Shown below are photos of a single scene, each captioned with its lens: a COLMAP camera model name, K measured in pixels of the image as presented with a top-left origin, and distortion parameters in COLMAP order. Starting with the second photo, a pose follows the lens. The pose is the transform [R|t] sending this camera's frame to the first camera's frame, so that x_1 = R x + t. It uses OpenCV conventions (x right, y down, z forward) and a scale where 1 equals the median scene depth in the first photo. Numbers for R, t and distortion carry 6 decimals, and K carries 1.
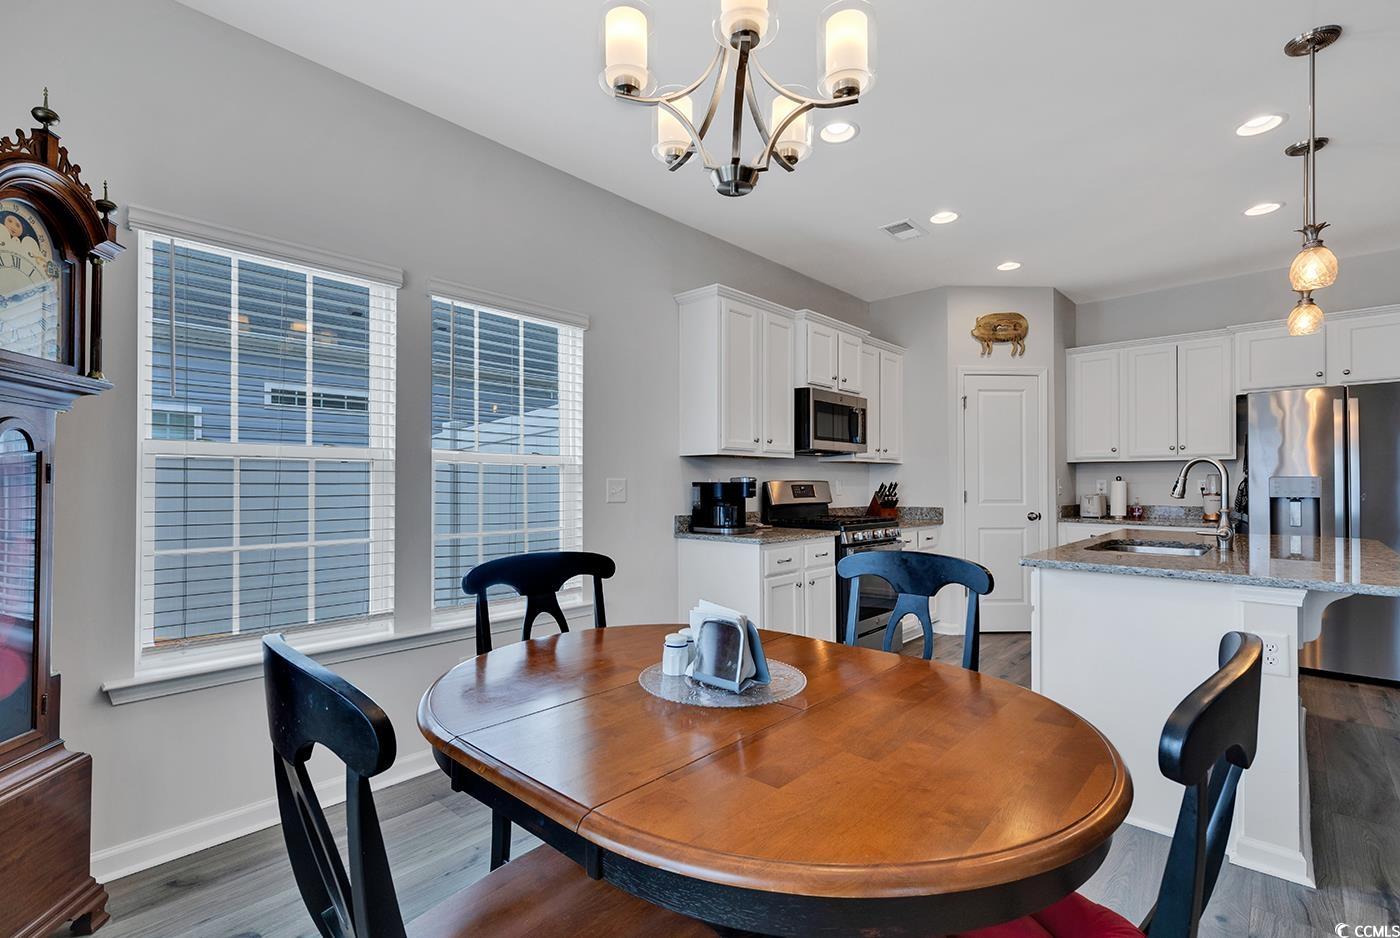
lens RADIAL K [[631.9, 0, 692.9], [0, 631.9, 485.1], [0, 0, 1]] dist [0.007035, 0.001207]
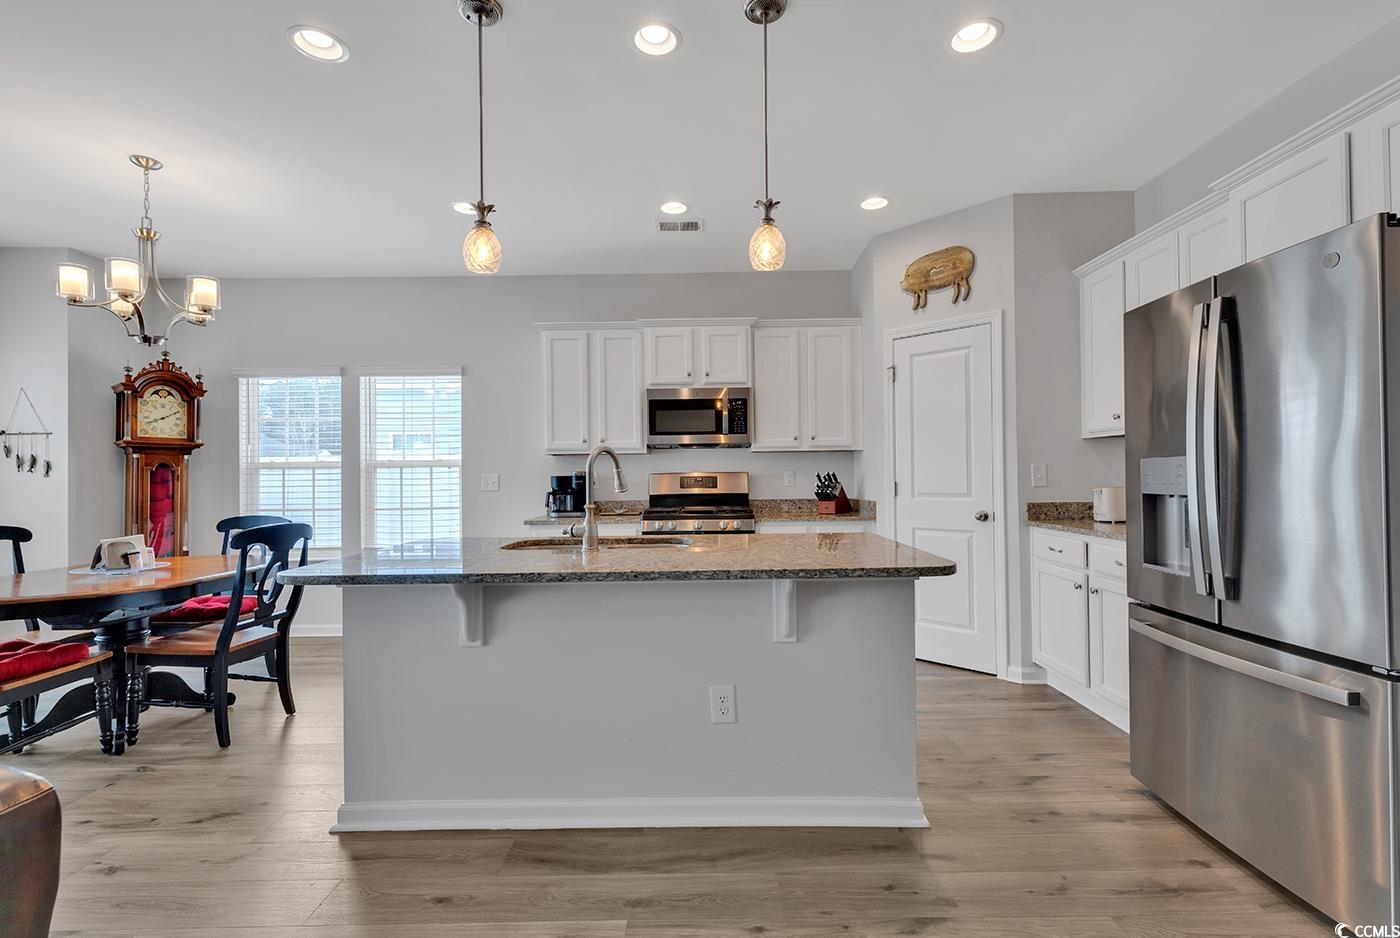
lens RADIAL K [[631.9, 0, 705.9], [0, 631.9, 468.5], [0, 0, 1]] dist [0.007035, 0.001207]
pose [[0.683058, -0.017055, -0.730165, 1.045160], [0.010154, 0.999852, -0.013855, 0.000994], [0.730294, 0.002050, 0.683130, 0.330071]]
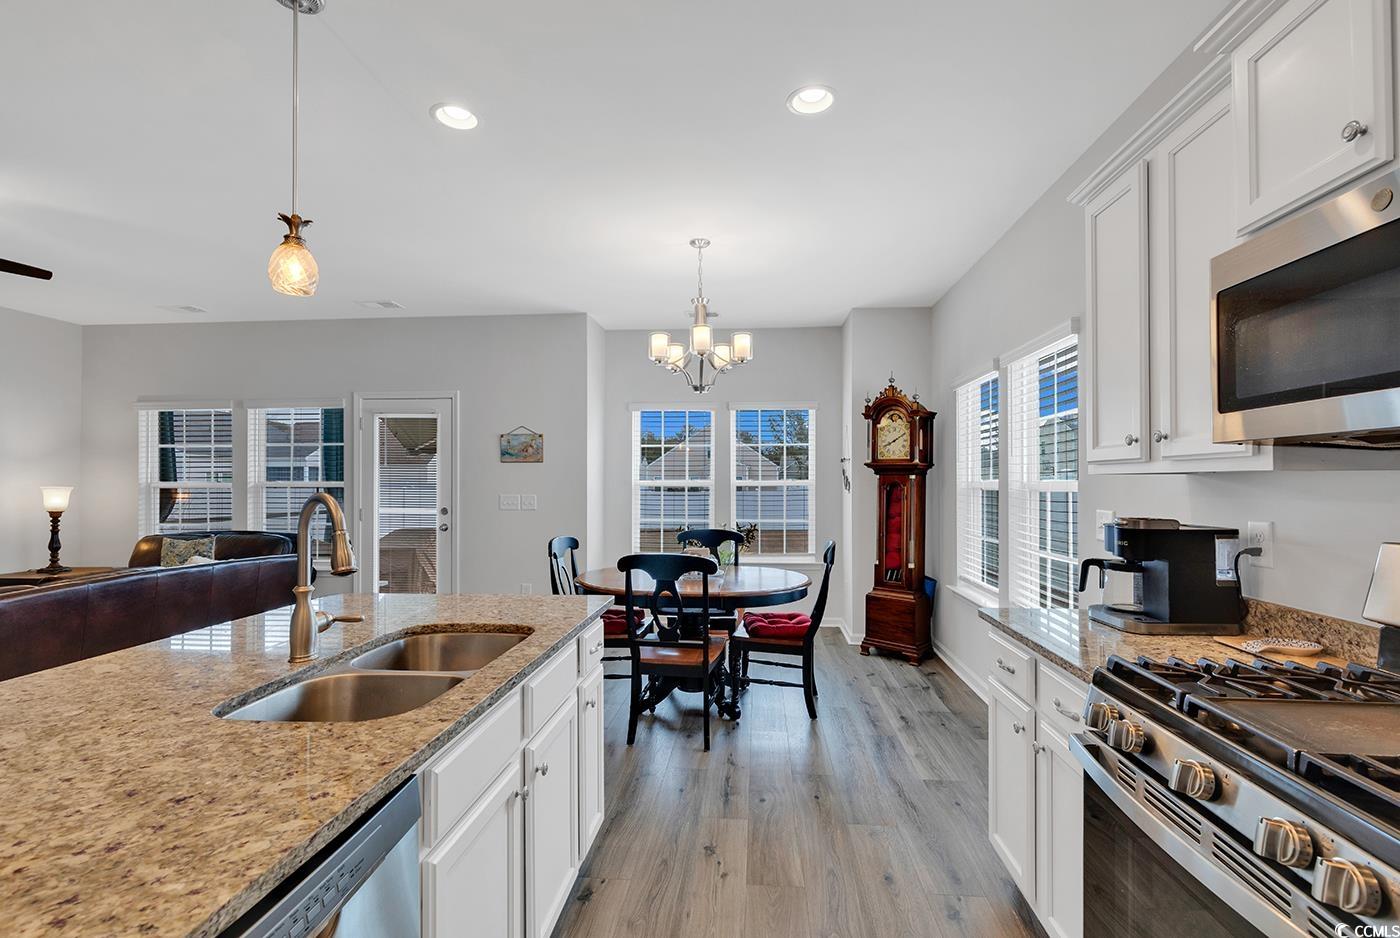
lens RADIAL K [[631.9, 0, 709.1], [0, 631.9, 466.8], [0, 0, 1]] dist [0.007035, 0.001207]
pose [[-0.780122, -0.015216, -0.625442, 0.594876], [-0.001337, 0.999742, -0.022654, -0.036238], [0.625626, -0.016836, -0.779942, 1.088161]]
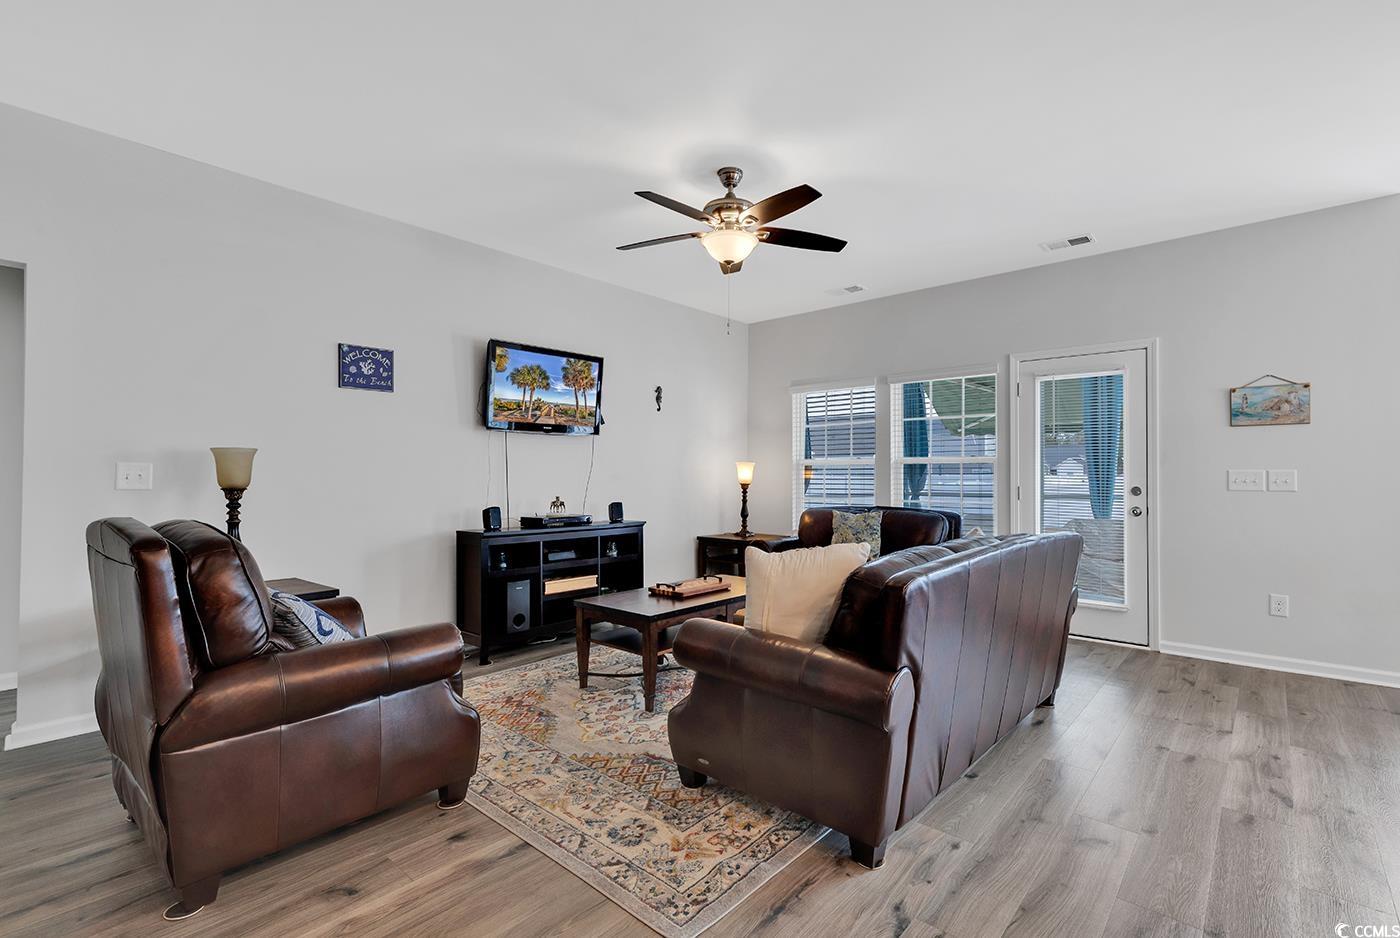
lens RADIAL K [[631.9, 0, 699.5], [0, 631.9, 473.2], [0, 0, 1]] dist [0.007035, 0.001207]
pose [[-0.999655, -0.004510, -0.025891, 0.961679], [-0.004536, 0.999989, 0.000948, -0.000085], [0.025887, 0.001066, -0.999664, 0.746815]]
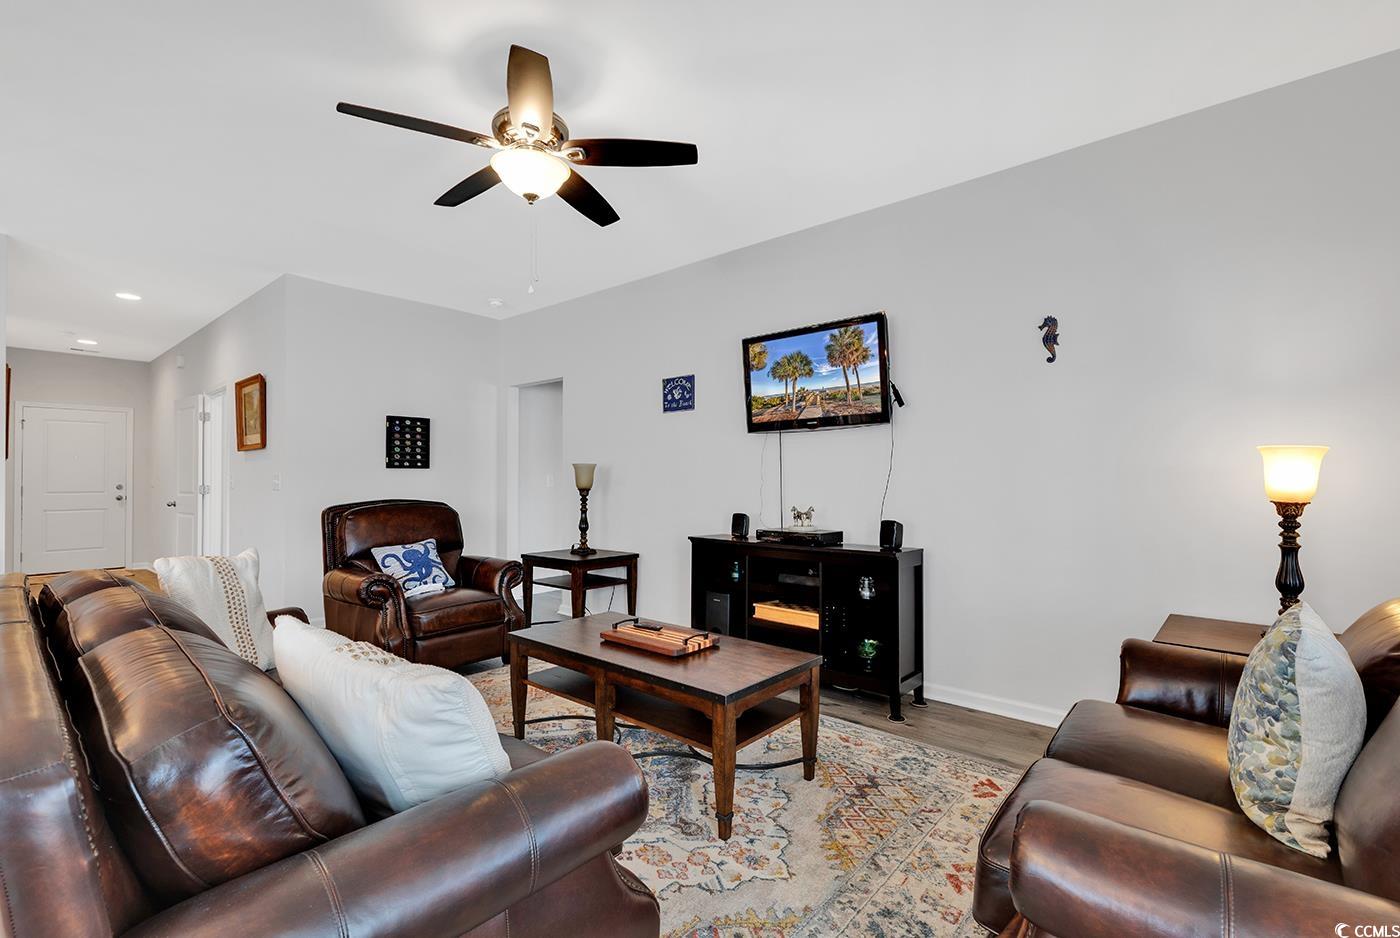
lens RADIAL K [[631.9, 0, 701.6], [0, 631.9, 466.2], [0, 0, 1]] dist [0.007035, 0.001207]
pose [[-0.043289, 0.013966, 0.998965, 0.279335], [0.010112, 0.999857, -0.013540, -0.003775], [-0.999011, 0.009515, -0.043424, -0.192923]]
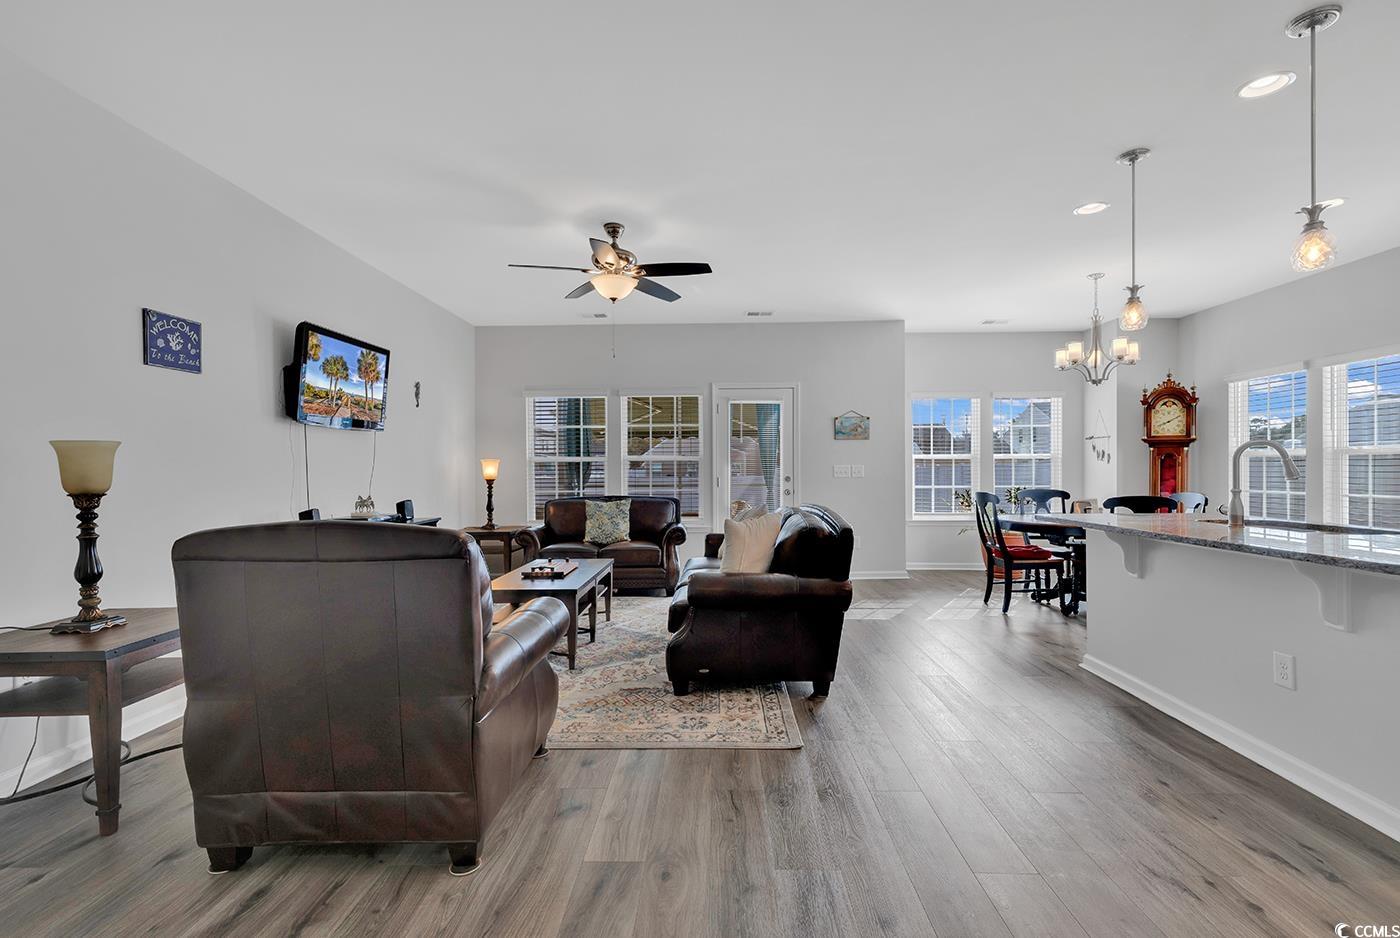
lens RADIAL K [[631.9, 0, 707.5], [0, 631.9, 465.6], [0, 0, 1]] dist [0.007035, 0.001207]
pose [[-0.741310, -0.000924, -0.671162, 1.466190], [0.003486, 0.999980, -0.005227, 0.000518], [0.671154, -0.006215, -0.741292, 0.782769]]
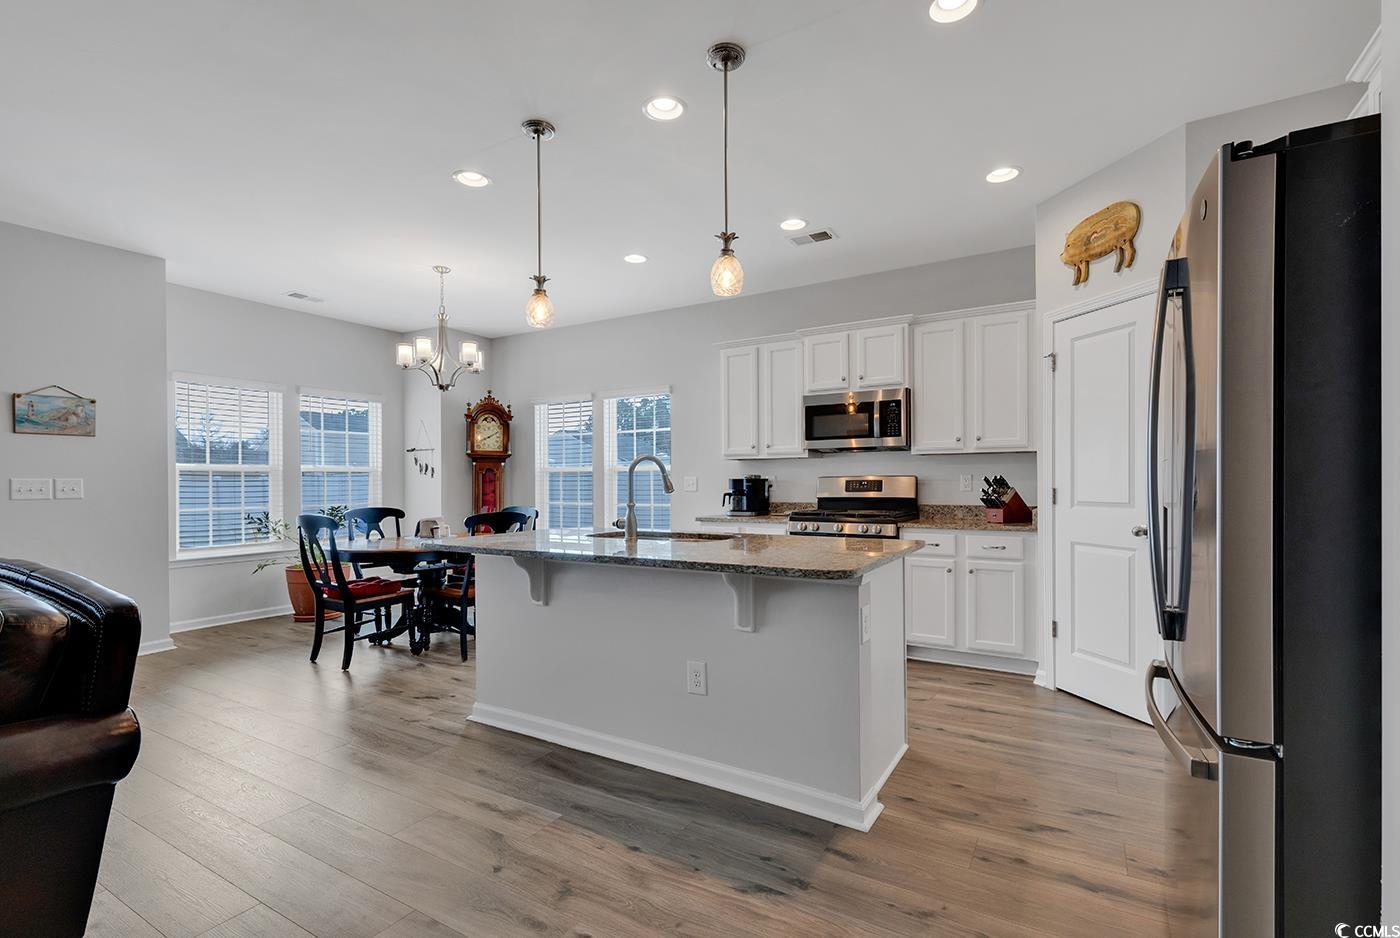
lens RADIAL K [[631.9, 0, 706.8], [0, 631.9, 486.5], [0, 0, 1]] dist [0.007035, 0.001207]
pose [[0.222061, 0.008174, -0.974999, 1.260003], [0.004073, 0.999948, 0.009311, -0.000335], [0.975024, -0.006039, 0.222016, 0.573284]]
